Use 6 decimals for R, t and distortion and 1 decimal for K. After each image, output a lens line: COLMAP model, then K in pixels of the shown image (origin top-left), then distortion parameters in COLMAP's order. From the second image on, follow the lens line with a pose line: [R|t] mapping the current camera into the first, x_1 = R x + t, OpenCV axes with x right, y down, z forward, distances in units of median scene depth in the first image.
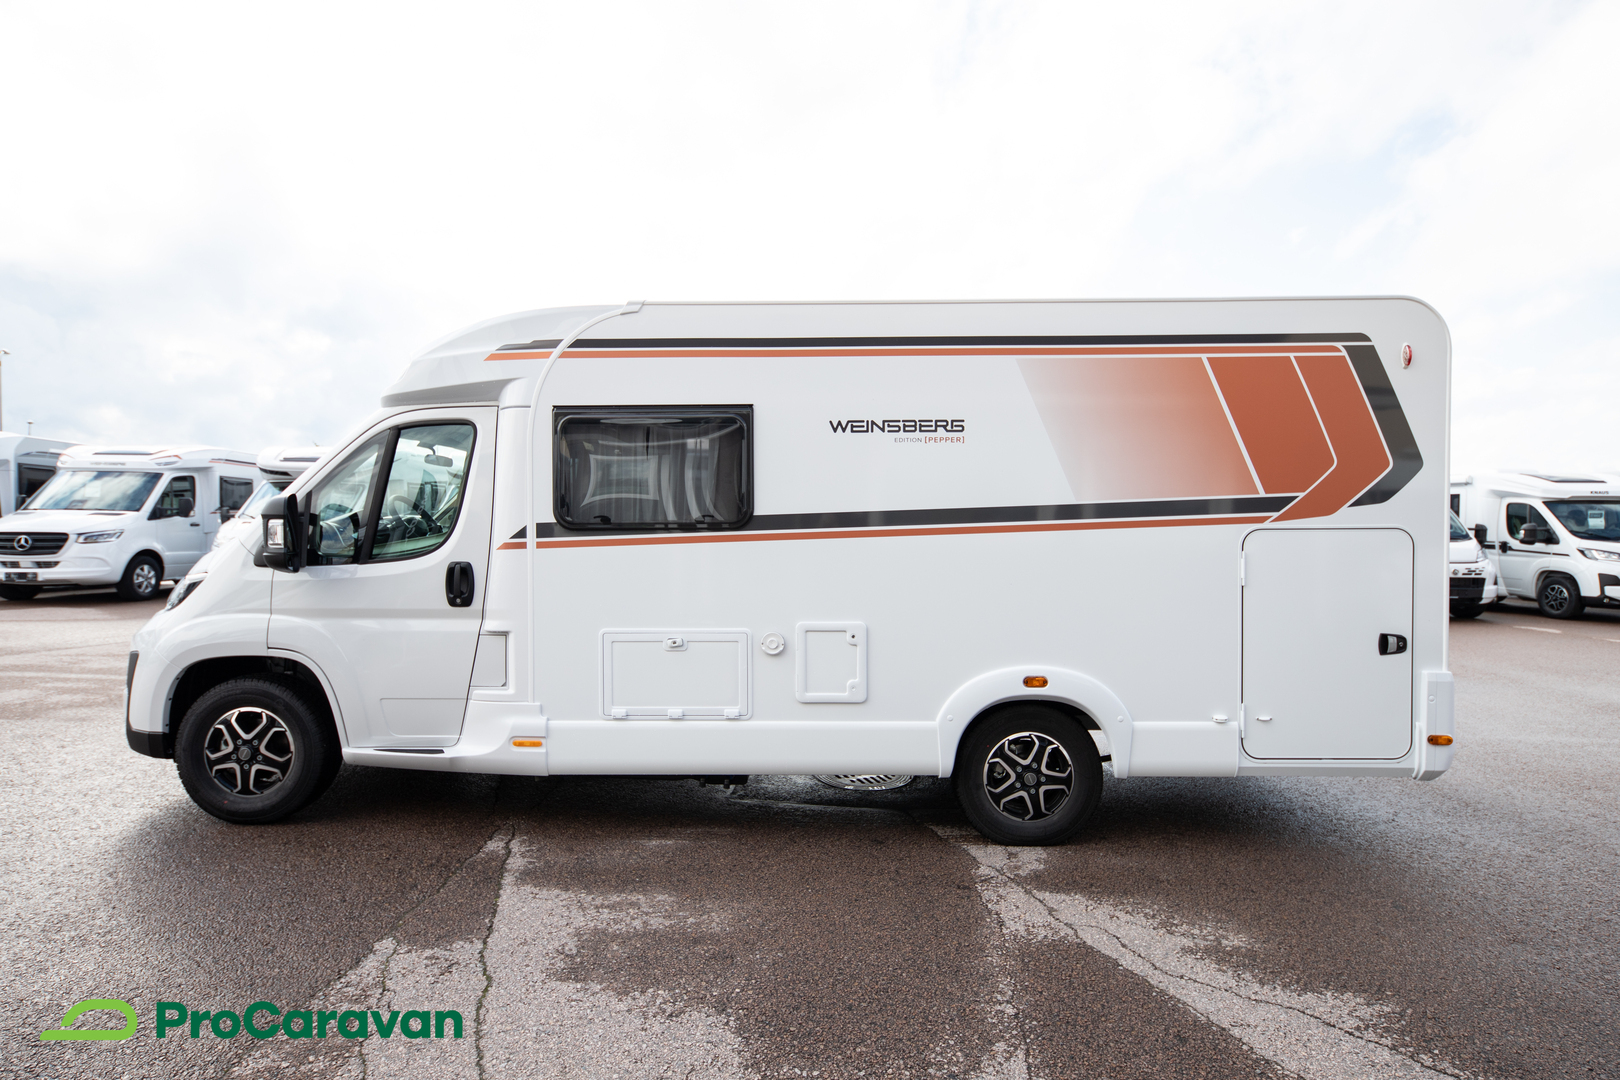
lens RADIAL K [[805.4, 0, 805.8], [0, 805.4, 564.1], [0, 0, 1]] dist [0.002020, 0.000633]
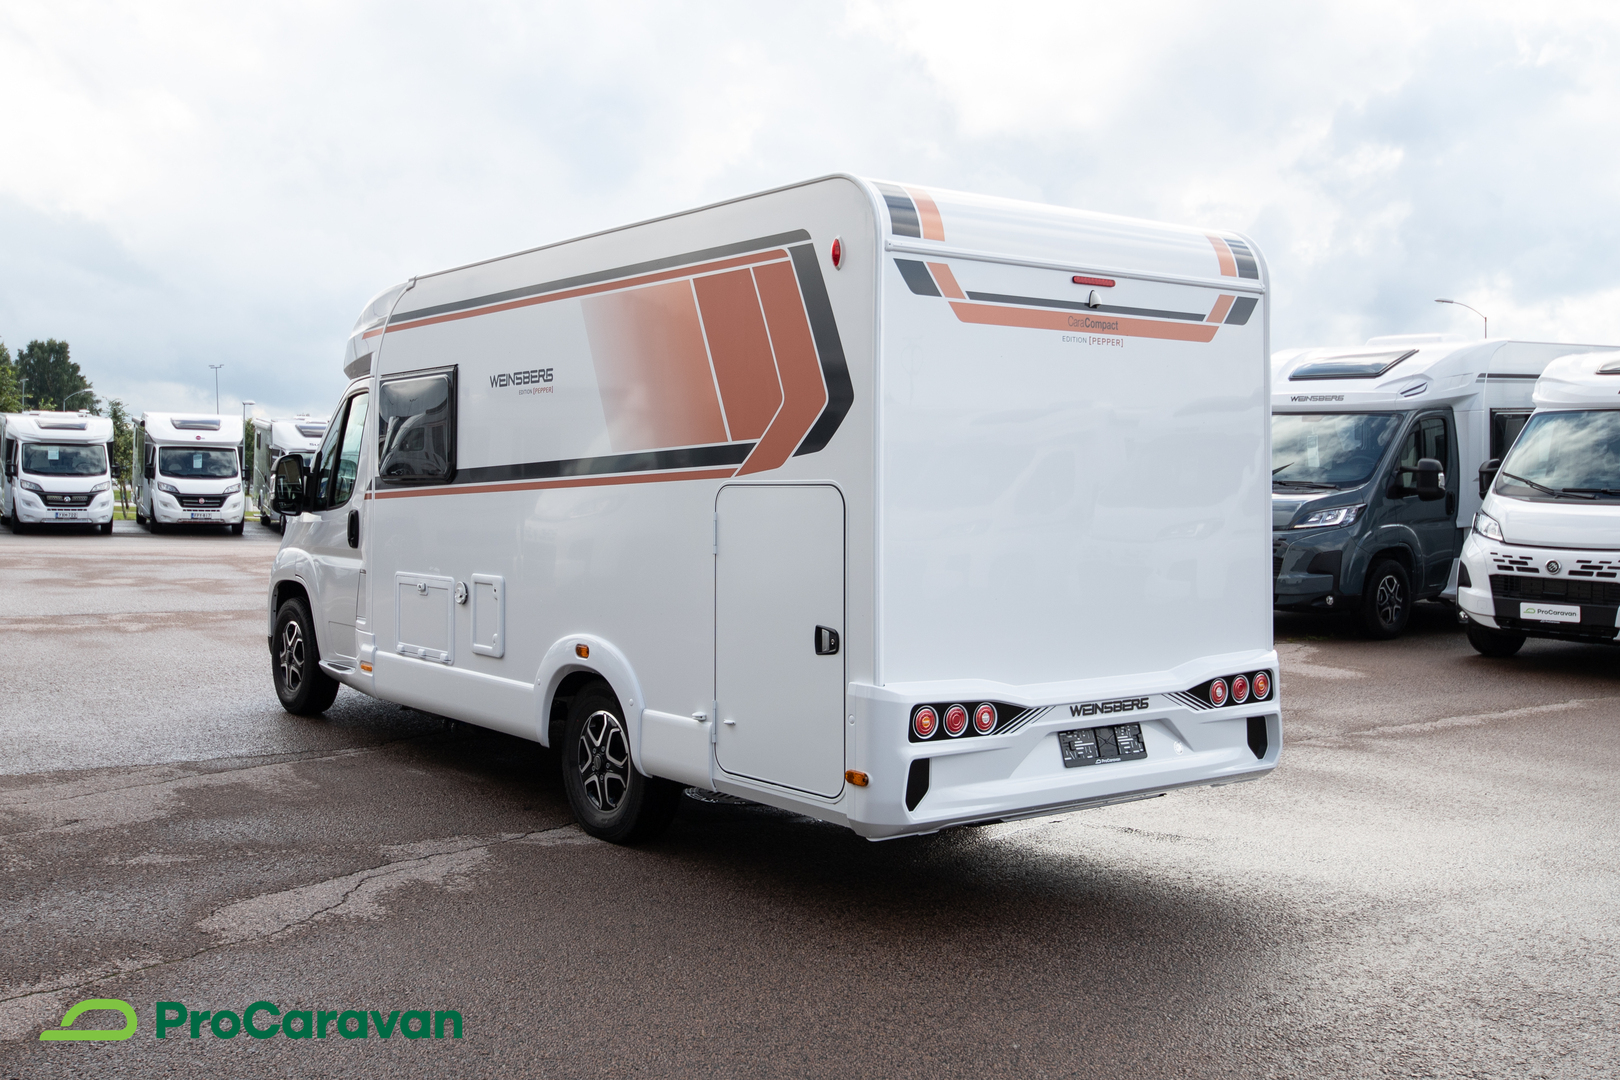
lens RADIAL K [[1624.3, 0, 810.3], [0, 1624.3, 532.5], [0, 0, 1]] dist [-0.068868, 0.000000]
pose [[0.618427, 0.027497, -0.785361, 1.885121], [-0.041565, 0.999133, 0.002252, -0.002817], [0.784742, 0.031251, 0.619034, 0.062157]]
